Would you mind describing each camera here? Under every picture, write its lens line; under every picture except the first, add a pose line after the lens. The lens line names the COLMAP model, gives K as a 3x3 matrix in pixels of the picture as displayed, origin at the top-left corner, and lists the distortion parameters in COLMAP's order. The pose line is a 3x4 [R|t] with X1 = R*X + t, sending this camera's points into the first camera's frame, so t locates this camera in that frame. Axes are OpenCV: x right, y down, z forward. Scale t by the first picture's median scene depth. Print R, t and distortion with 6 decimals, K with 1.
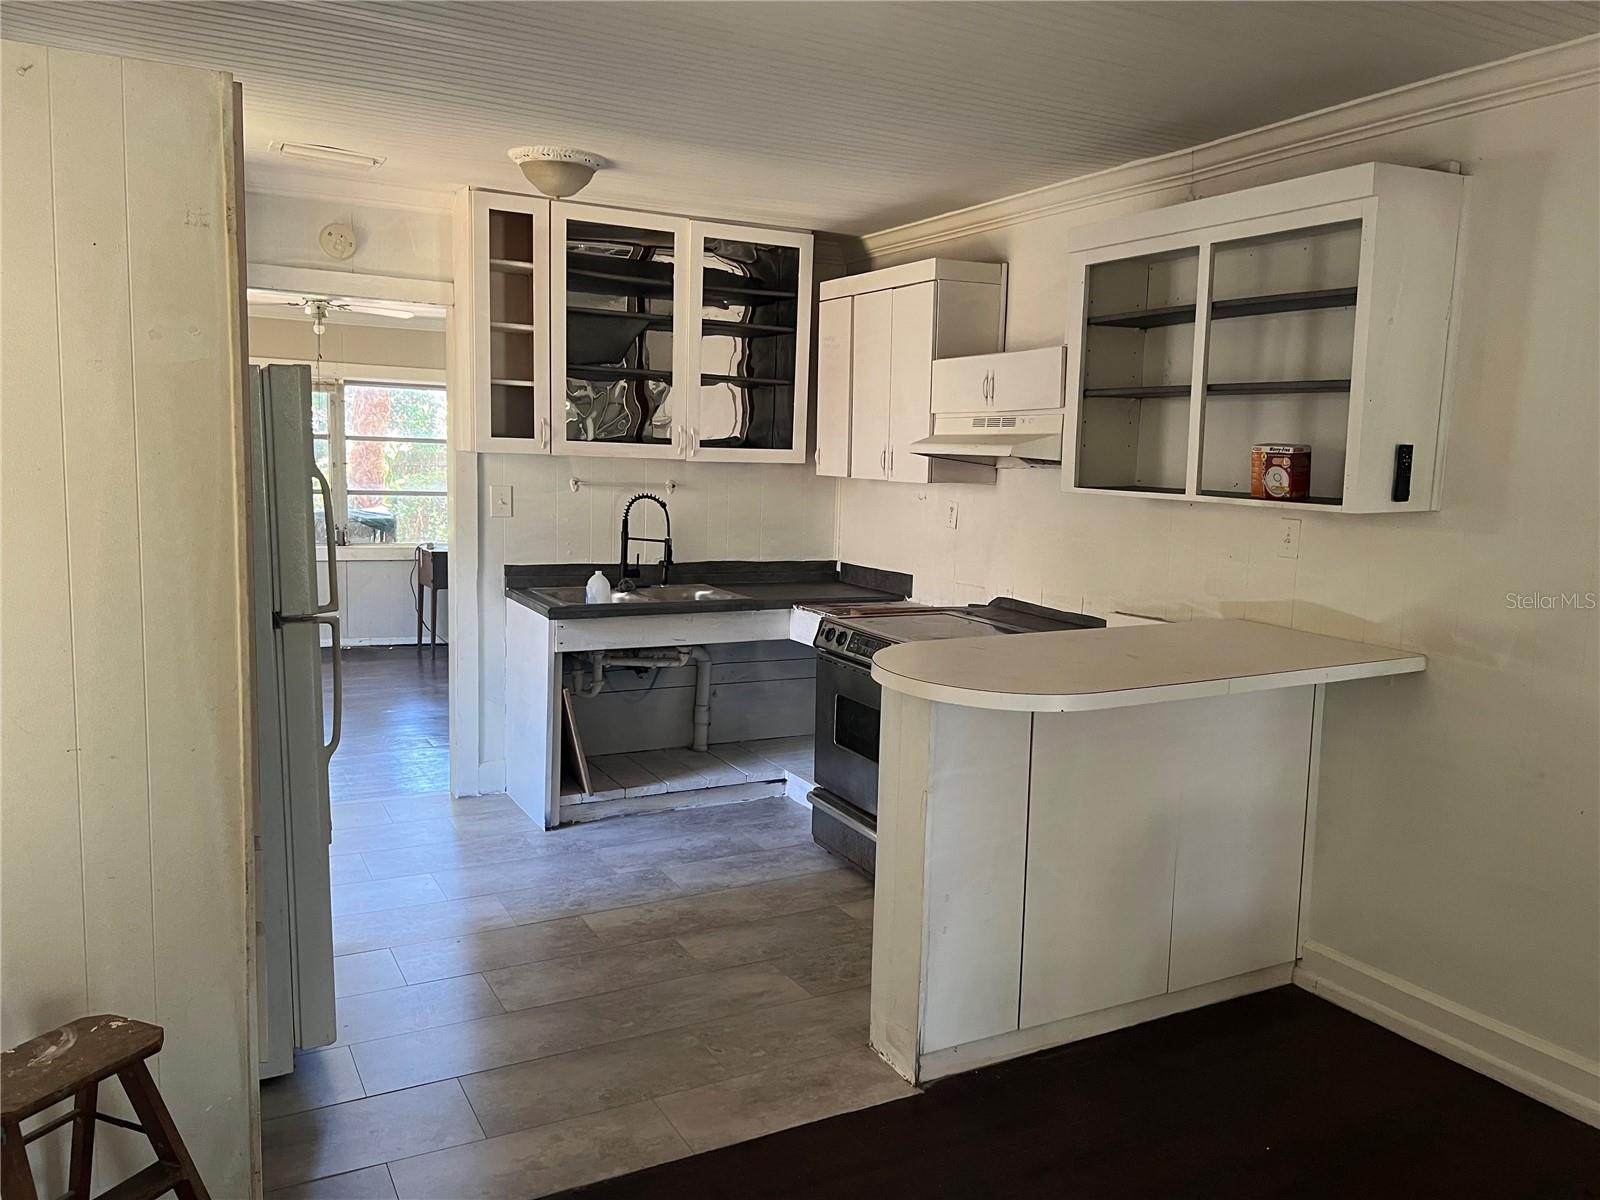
lens RADIAL K [[1196.0, 0, 805.0], [0, 1196.0, 605.3], [0, 0, 1]] dist [0.082642, 0.002373]
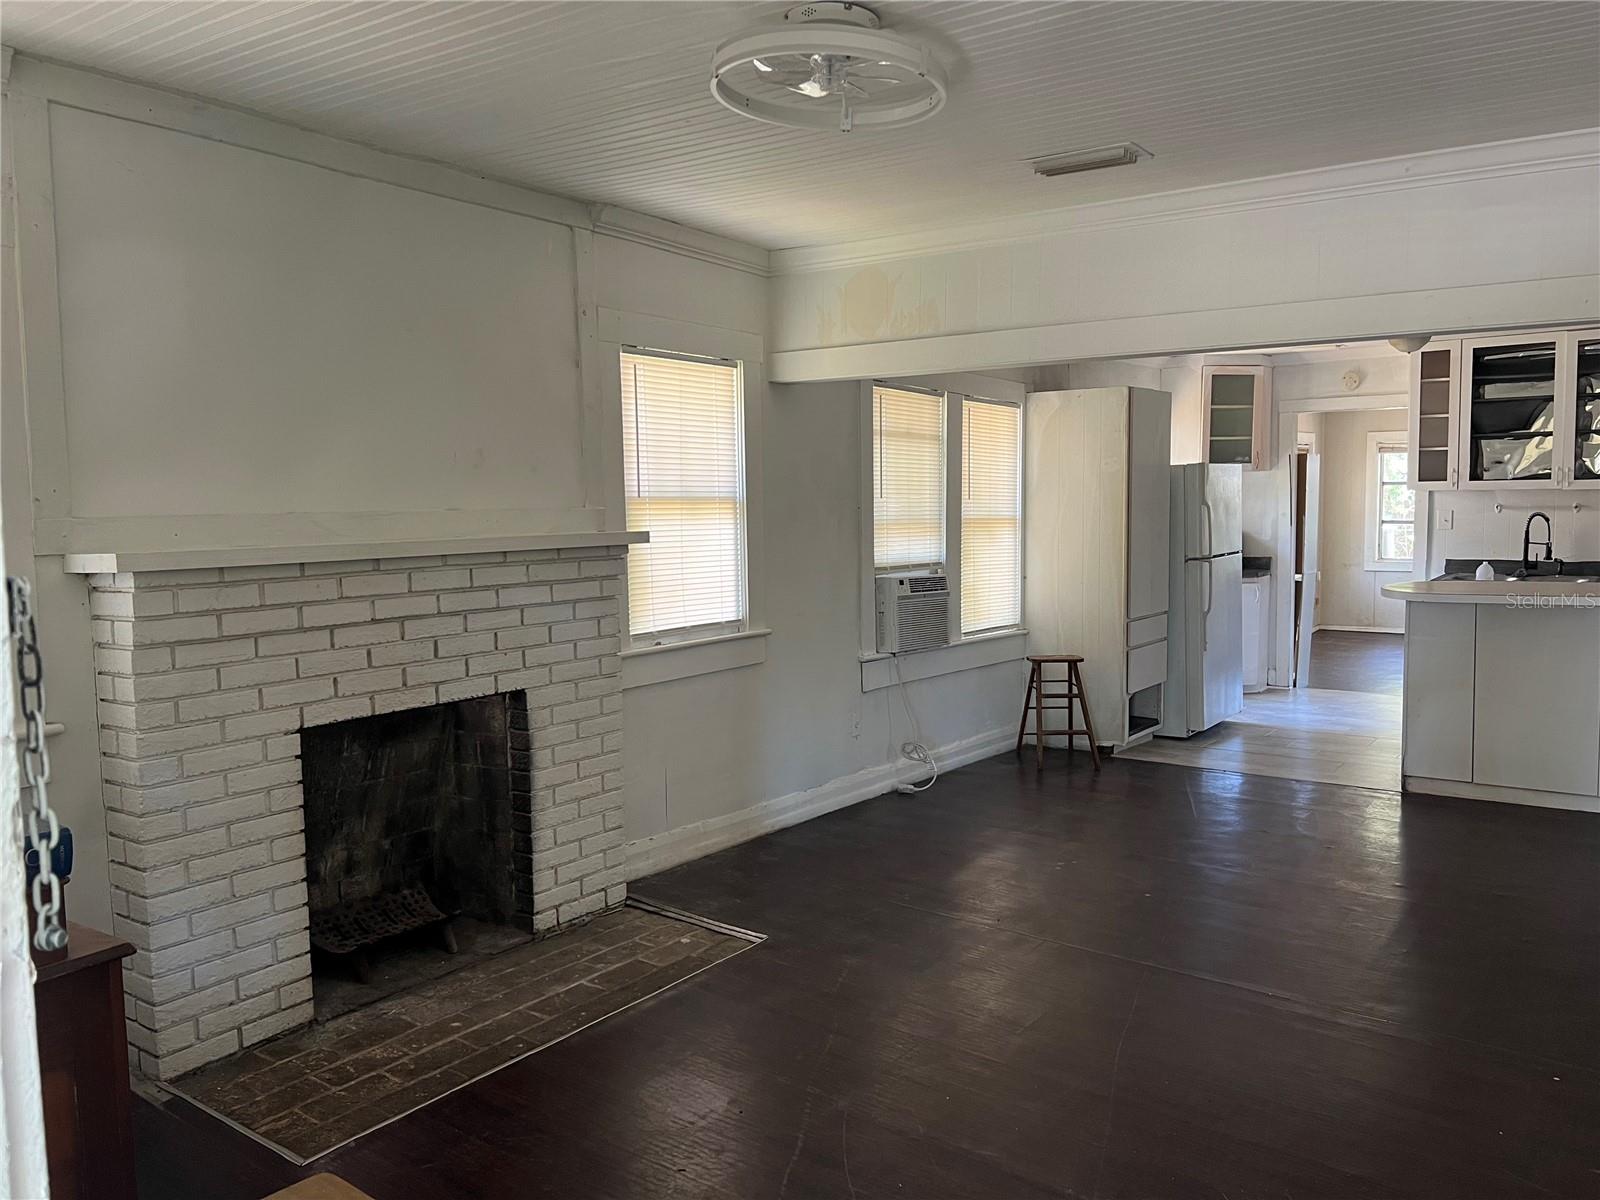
lens RADIAL K [[1196.0, 0, 802.8], [0, 1196.0, 600.4], [0, 0, 1]] dist [0.082642, 0.002373]
pose [[0.433257, 0.047406, -0.900023, 0.864697], [-0.088340, 0.996041, 0.009938, 0.082163], [0.896931, 0.075202, 0.435730, -0.488037]]
